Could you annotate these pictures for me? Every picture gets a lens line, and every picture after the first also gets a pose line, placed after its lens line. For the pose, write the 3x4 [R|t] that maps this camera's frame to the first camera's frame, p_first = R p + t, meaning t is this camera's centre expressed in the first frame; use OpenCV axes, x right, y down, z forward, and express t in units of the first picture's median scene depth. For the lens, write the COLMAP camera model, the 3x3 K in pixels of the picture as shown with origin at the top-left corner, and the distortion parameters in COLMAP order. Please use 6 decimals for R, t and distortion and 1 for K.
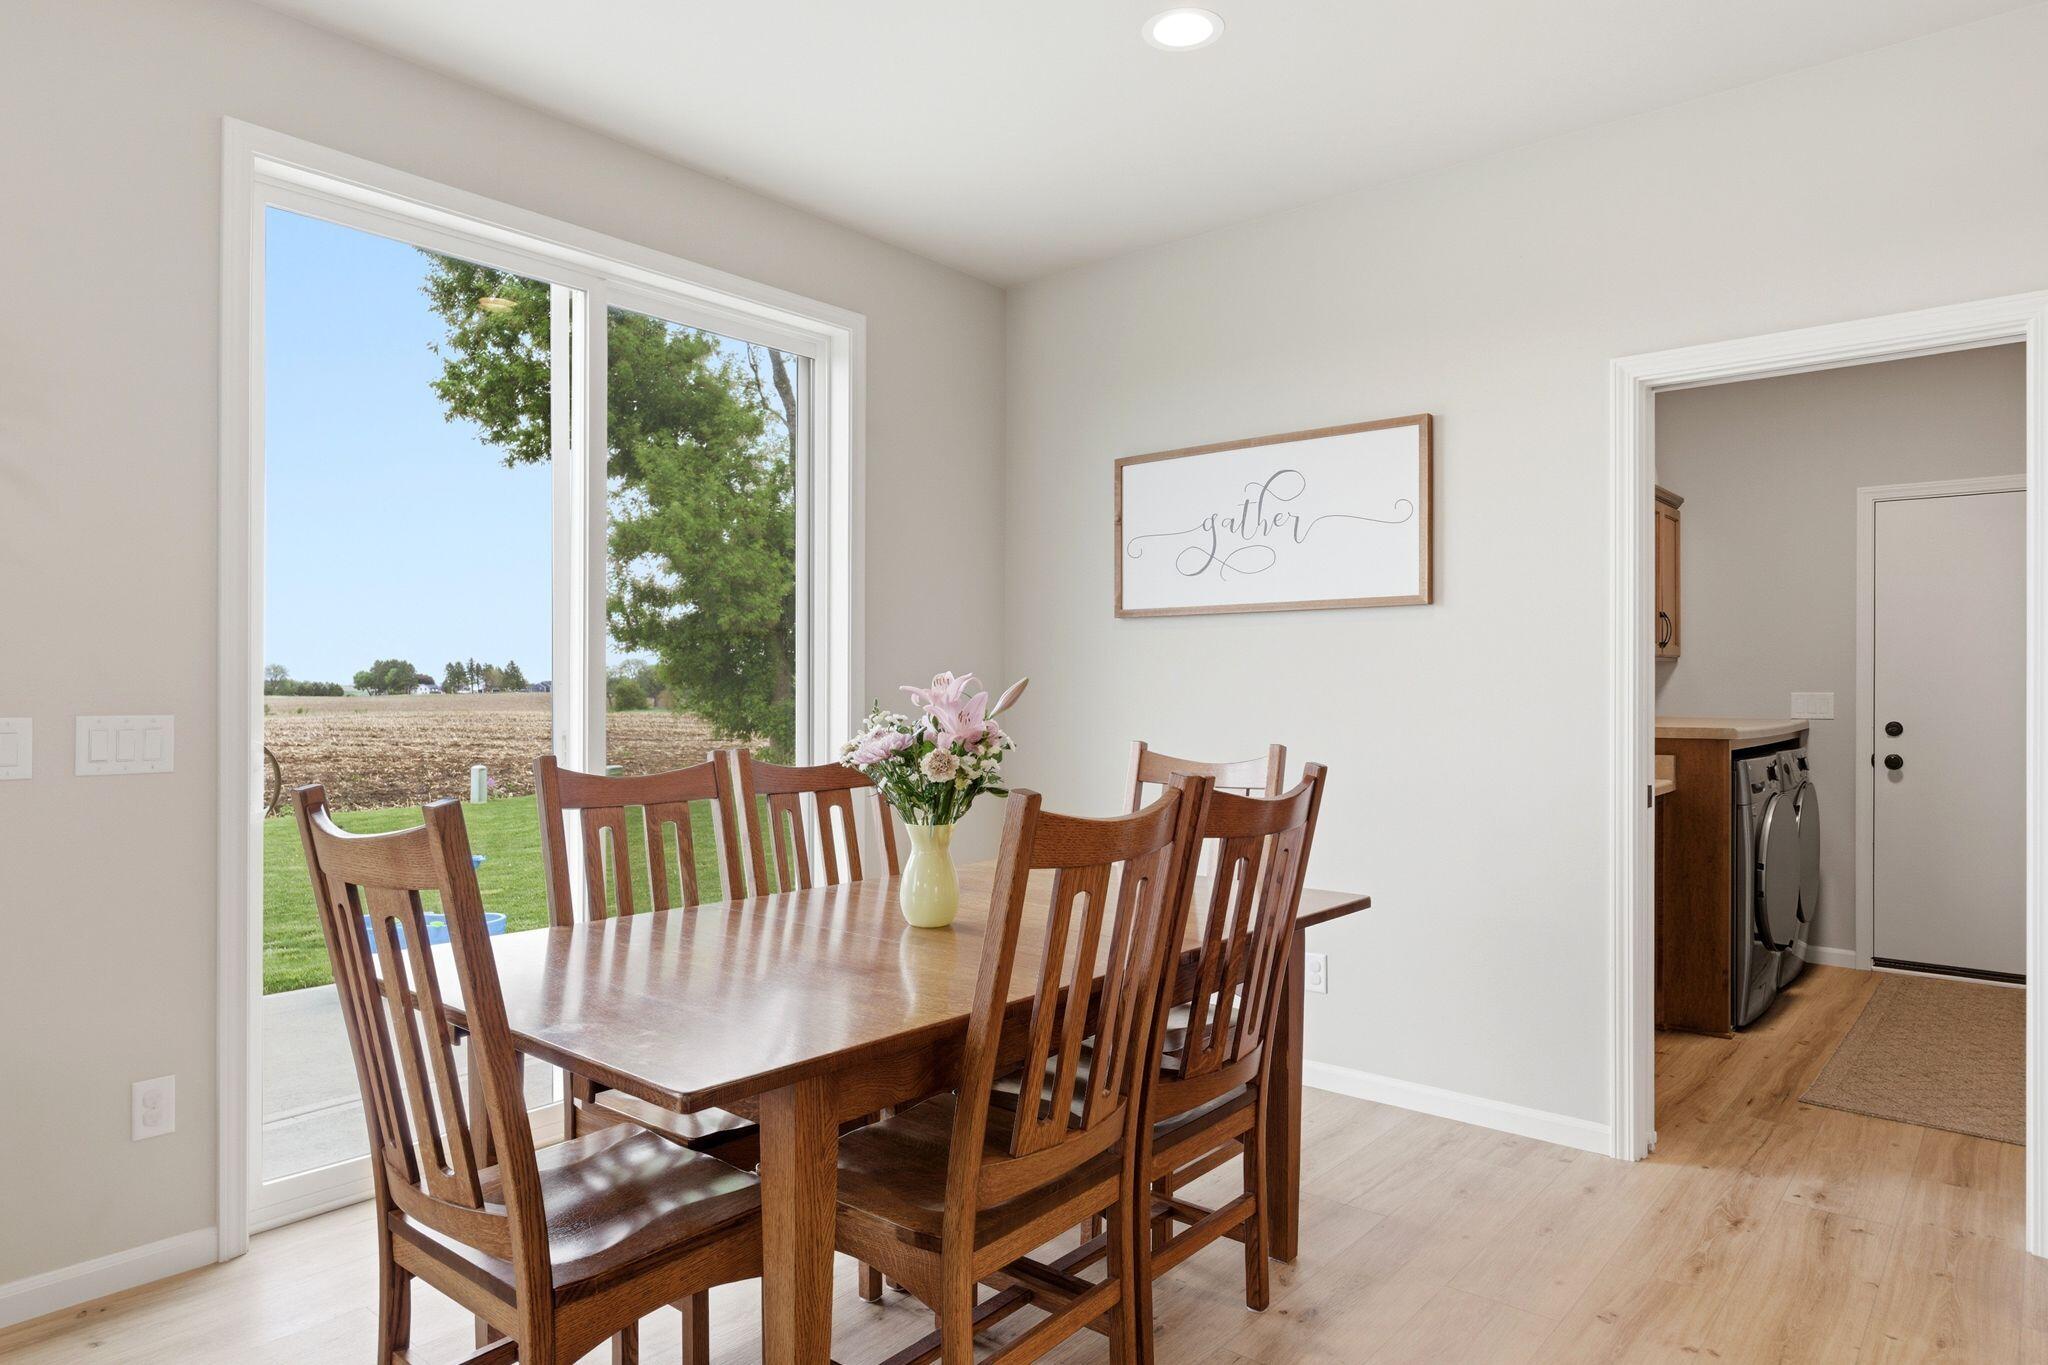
lens RADIAL K [[1237.8, 0, 1024.0], [0, 1237.8, 682.5], [0, 0, 1]] dist [0.001705, -0.000167]
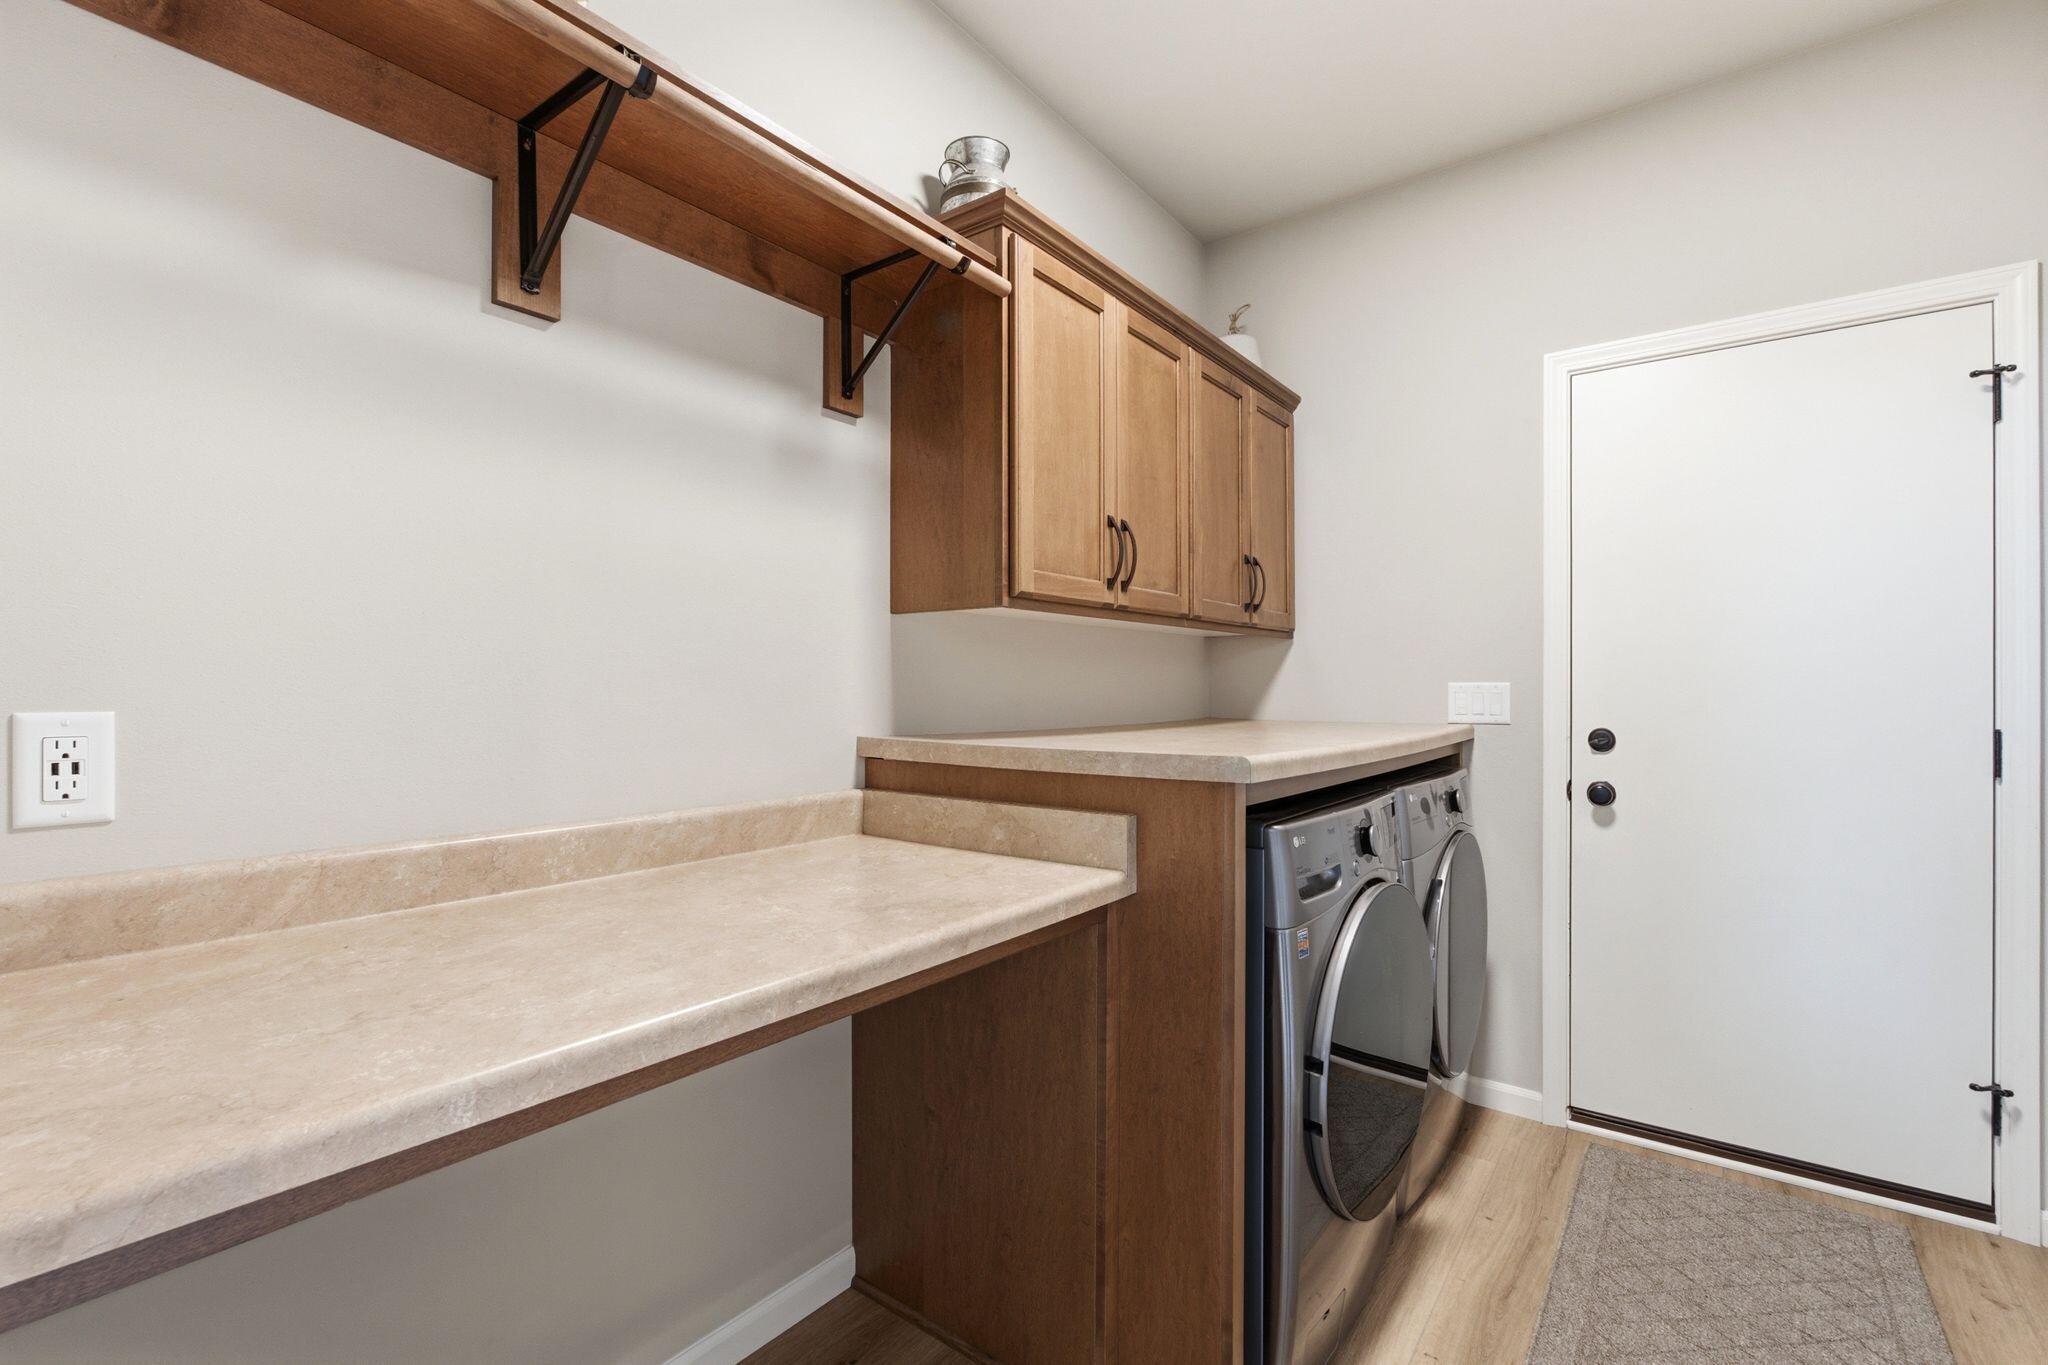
lens RADIAL K [[904.9, 0, 1024.0], [0, 904.9, 682.5], [0, 0, 1]] dist [-0.003163, -0.000172]
pose [[0.998781, 0.000976, 0.049342, 0.390669], [-0.000769, 0.999991, -0.004221, 0.010349], [-0.049346, 0.004178, 0.998773, 0.561553]]
